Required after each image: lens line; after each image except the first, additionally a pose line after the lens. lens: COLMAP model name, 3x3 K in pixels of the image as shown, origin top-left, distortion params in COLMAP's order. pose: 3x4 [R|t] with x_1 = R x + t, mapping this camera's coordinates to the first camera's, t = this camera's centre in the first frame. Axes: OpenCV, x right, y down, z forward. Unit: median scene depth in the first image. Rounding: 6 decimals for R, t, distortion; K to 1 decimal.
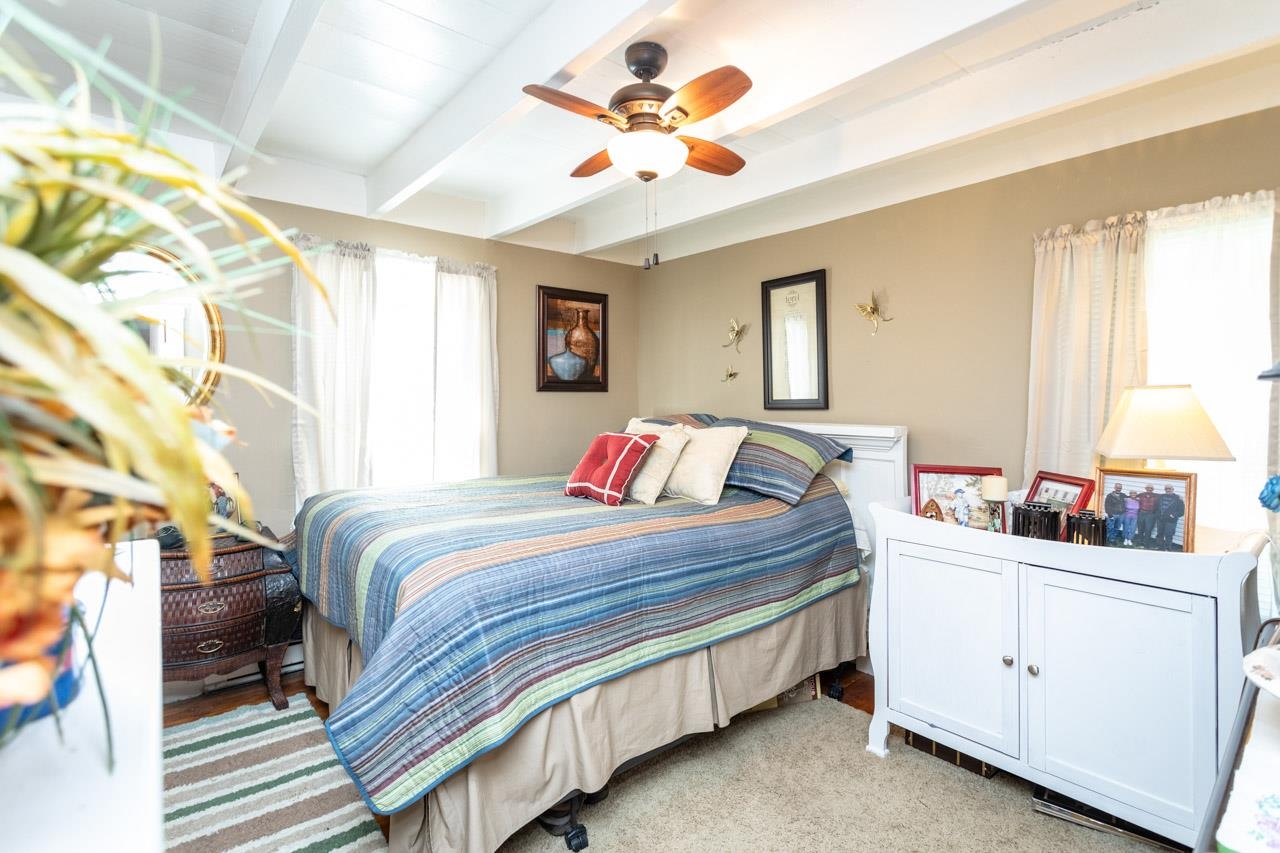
lens RADIAL K [[598.5, 0, 644.0], [0, 598.5, 415.9], [0, 0, 1]] dist [-0.000443, 0.000070]
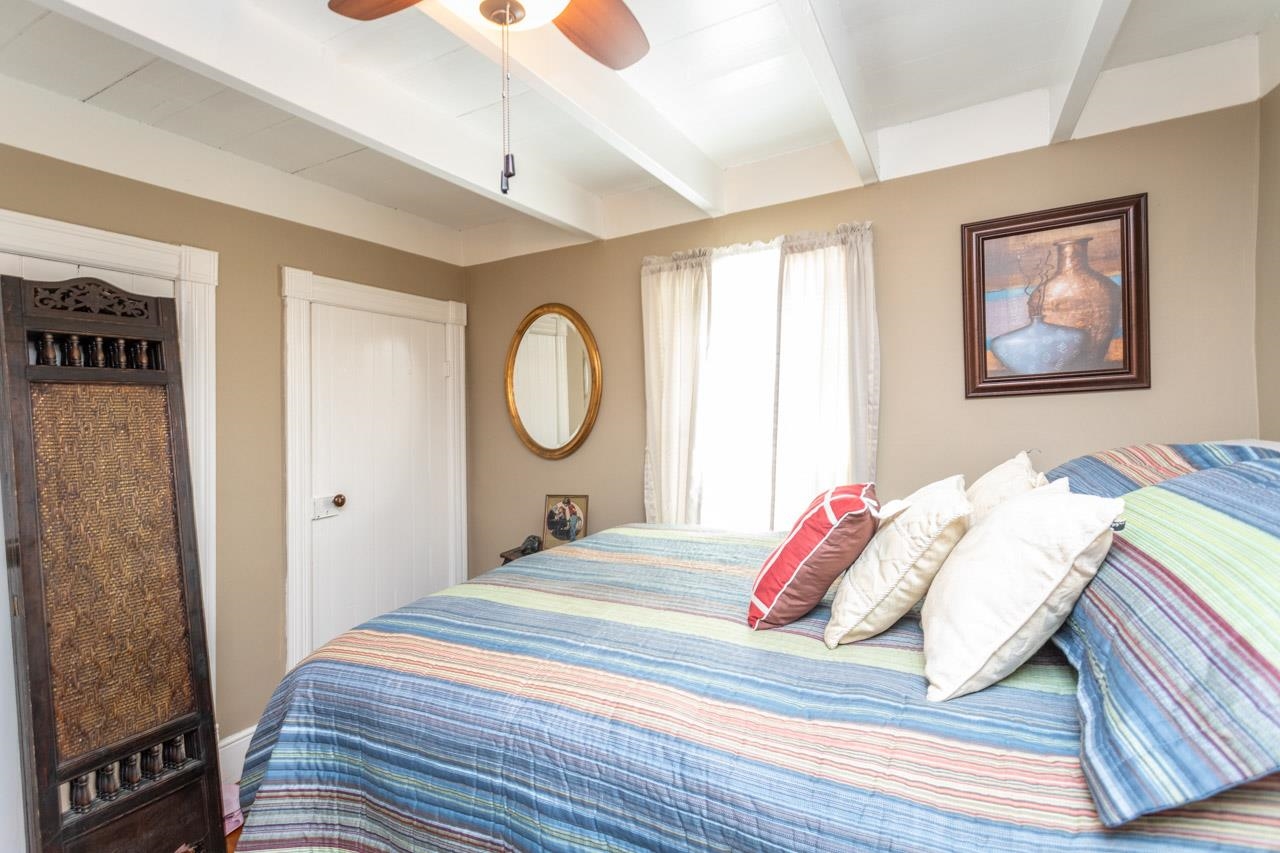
lens RADIAL K [[598.5, 0, 639.4], [0, 598.5, 432.7], [0, 0, 1]] dist [-0.000443, 0.000070]
pose [[0.372229, 0.005242, -0.928126, 0.267741], [0.024326, 0.999585, 0.015402, -0.023425], [0.927822, -0.028311, 0.371947, 0.458179]]
